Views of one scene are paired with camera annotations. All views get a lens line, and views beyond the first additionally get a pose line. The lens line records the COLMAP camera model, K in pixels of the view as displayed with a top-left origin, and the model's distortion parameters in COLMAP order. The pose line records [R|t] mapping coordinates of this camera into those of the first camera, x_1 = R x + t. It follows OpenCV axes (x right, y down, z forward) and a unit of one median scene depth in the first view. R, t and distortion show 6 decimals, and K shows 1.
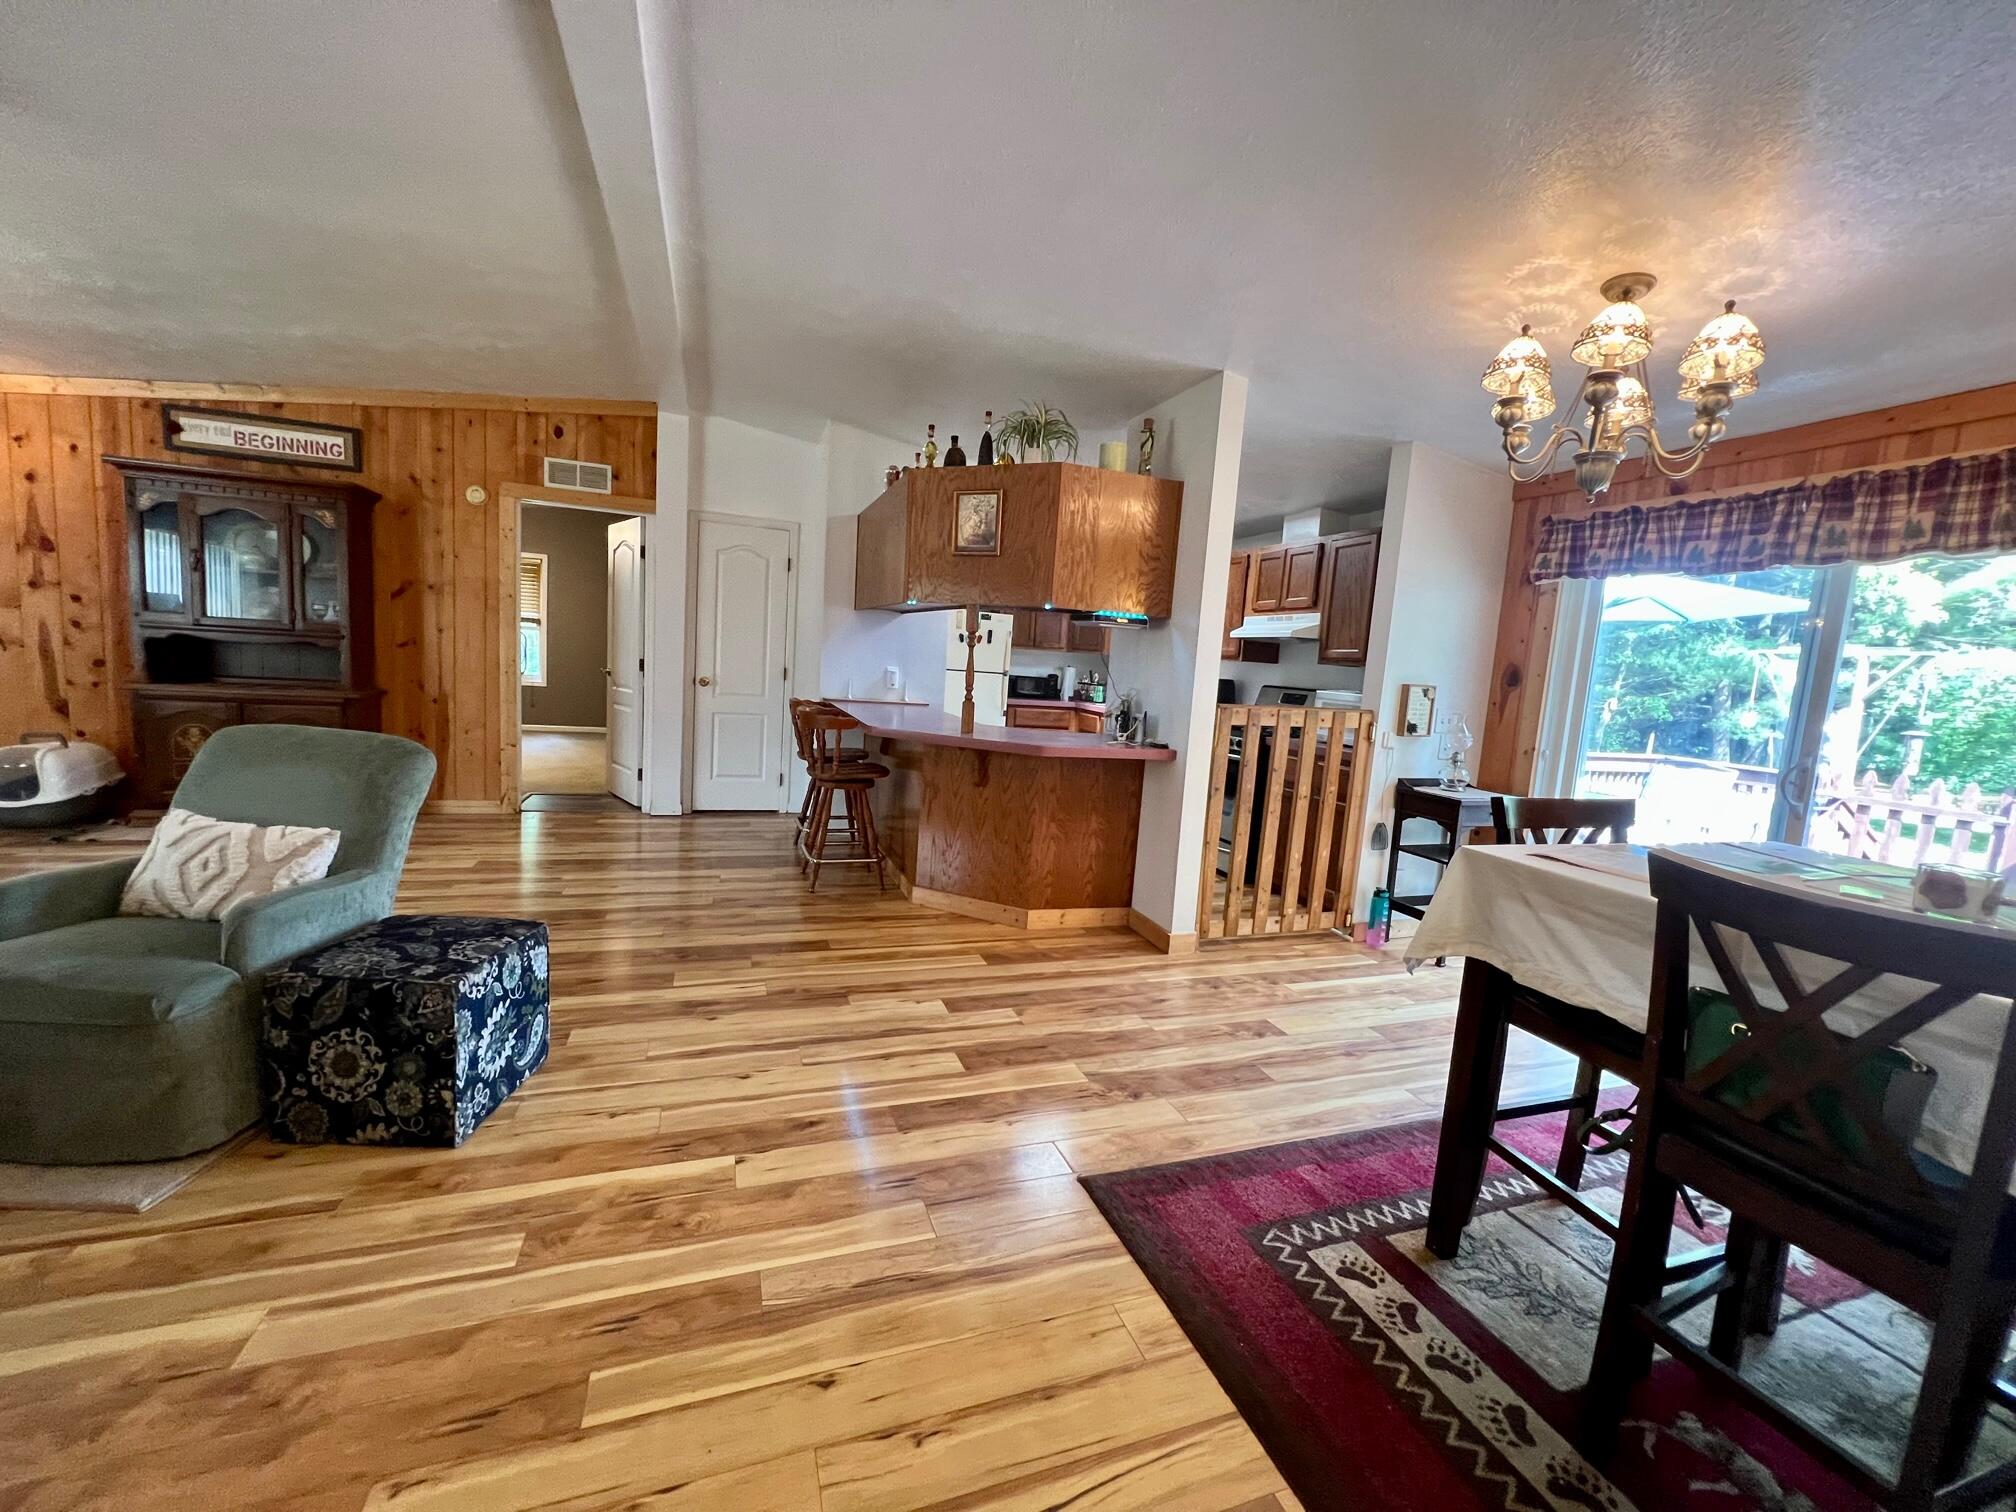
lens RADIAL K [[797.0, 0, 1004.7], [0, 797.0, 749.7], [0, 0, 1]] dist [-0.002432, -0.000127]
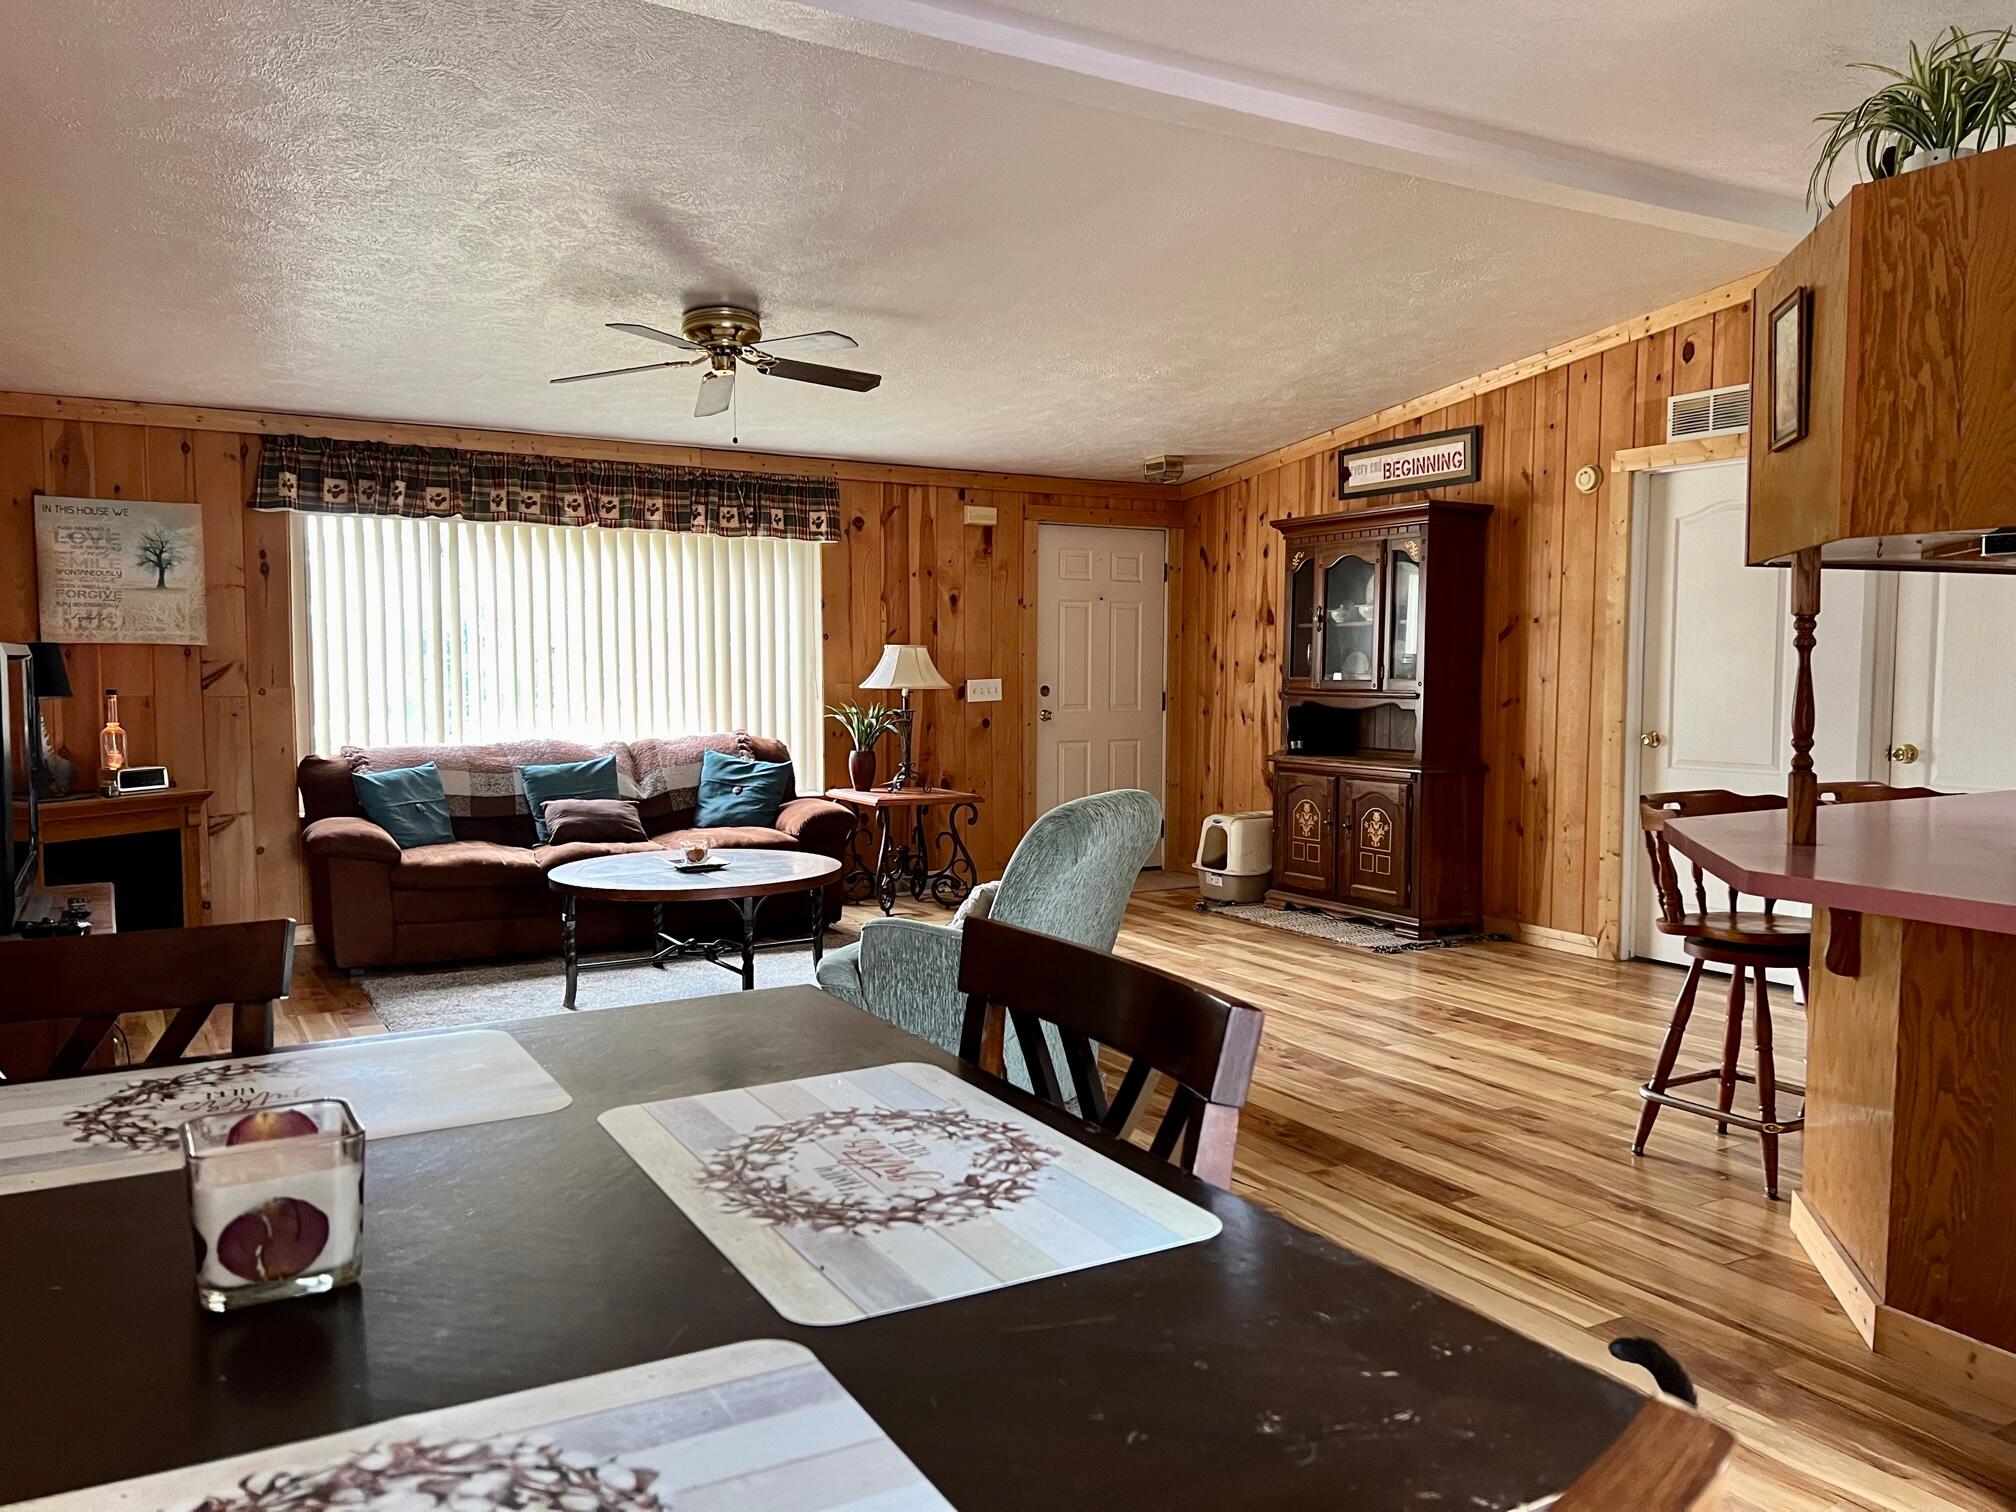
lens RADIAL K [[1503.5, 0, 1004.0], [0, 1503.5, 766.3], [0, 0, 1]] dist [0.003923, 0.000235]
pose [[0.182860, -0.000954, -0.983138, 0.546297], [-0.097969, 0.995004, -0.019187, -0.004376], [0.978245, 0.099826, 0.181853, 0.332632]]
